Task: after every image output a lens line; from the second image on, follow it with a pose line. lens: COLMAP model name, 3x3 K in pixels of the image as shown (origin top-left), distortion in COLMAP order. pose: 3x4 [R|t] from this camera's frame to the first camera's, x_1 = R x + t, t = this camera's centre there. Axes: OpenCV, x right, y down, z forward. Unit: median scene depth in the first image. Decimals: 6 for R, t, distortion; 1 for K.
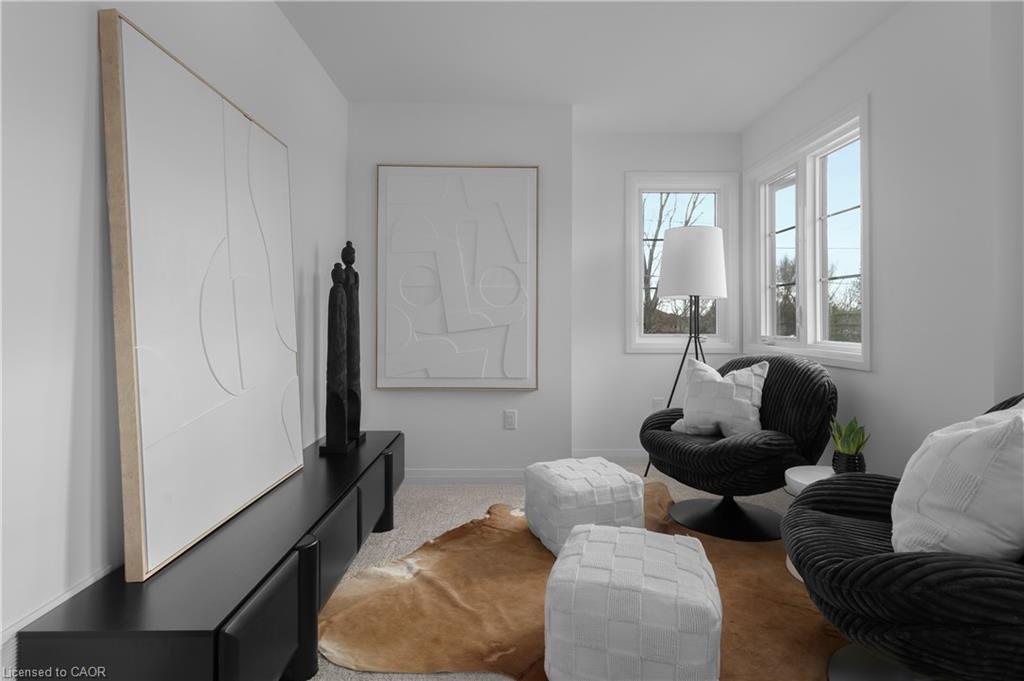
lens RADIAL K [[521.2, 0, 509.6], [0, 521.2, 313.6], [0, 0, 1]] dist [-0.007626, 0.001790]
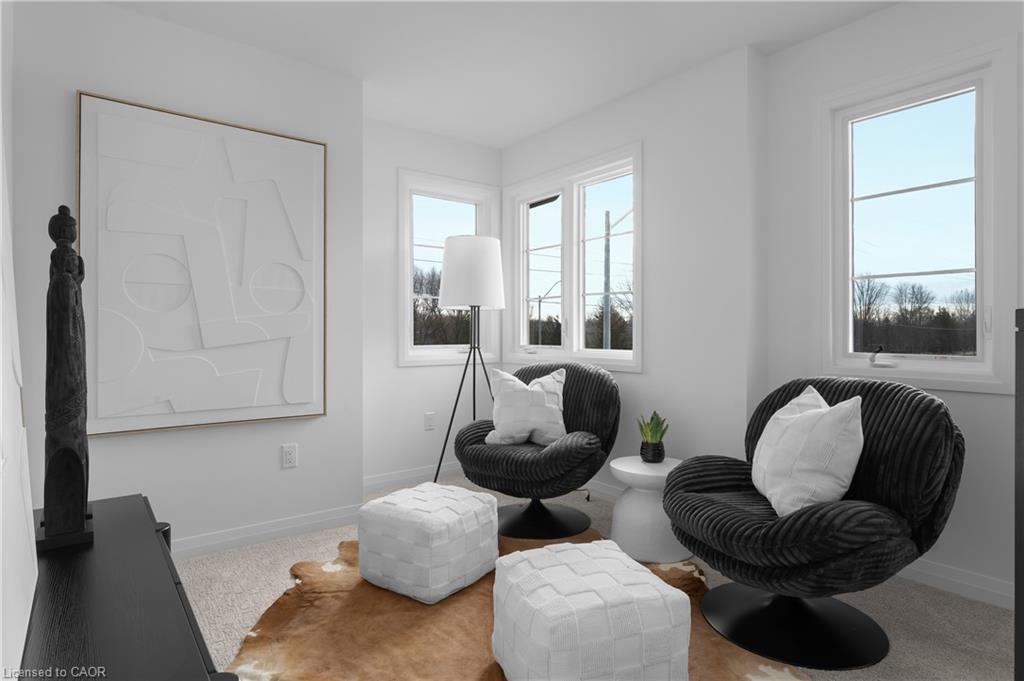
lens RADIAL K [[552.8, 0, 509.6], [0, 552.8, 333.0], [0, 0, 1]] dist [-0.001730, -0.001450]
pose [[0.800070, -0.004593, 0.599889, -0.288025], [-0.004884, 0.999888, 0.014169, 0.001847], [-0.599886, -0.014266, 0.799958, 0.150404]]
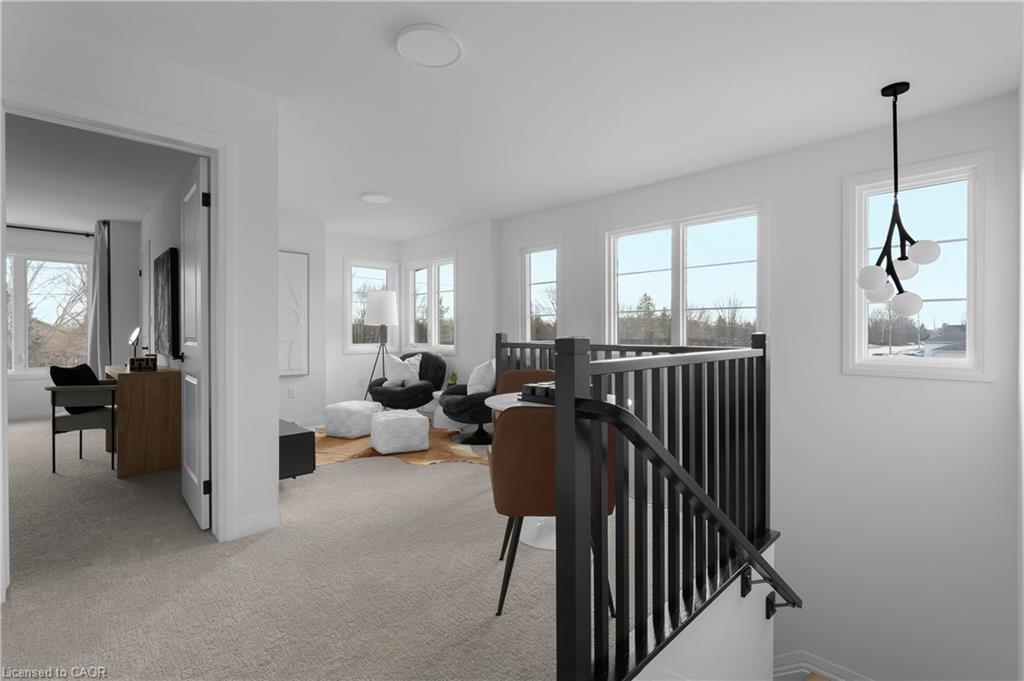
lens RADIAL K [[470.9, 0, 517.4], [0, 470.9, 333.3], [0, 0, 1]] dist [-0.000476, -0.000220]
pose [[0.715163, -0.006423, 0.698928, -0.706844], [-0.005359, 0.999878, 0.014671, -0.036563], [-0.698937, -0.014238, 0.715041, -0.865306]]
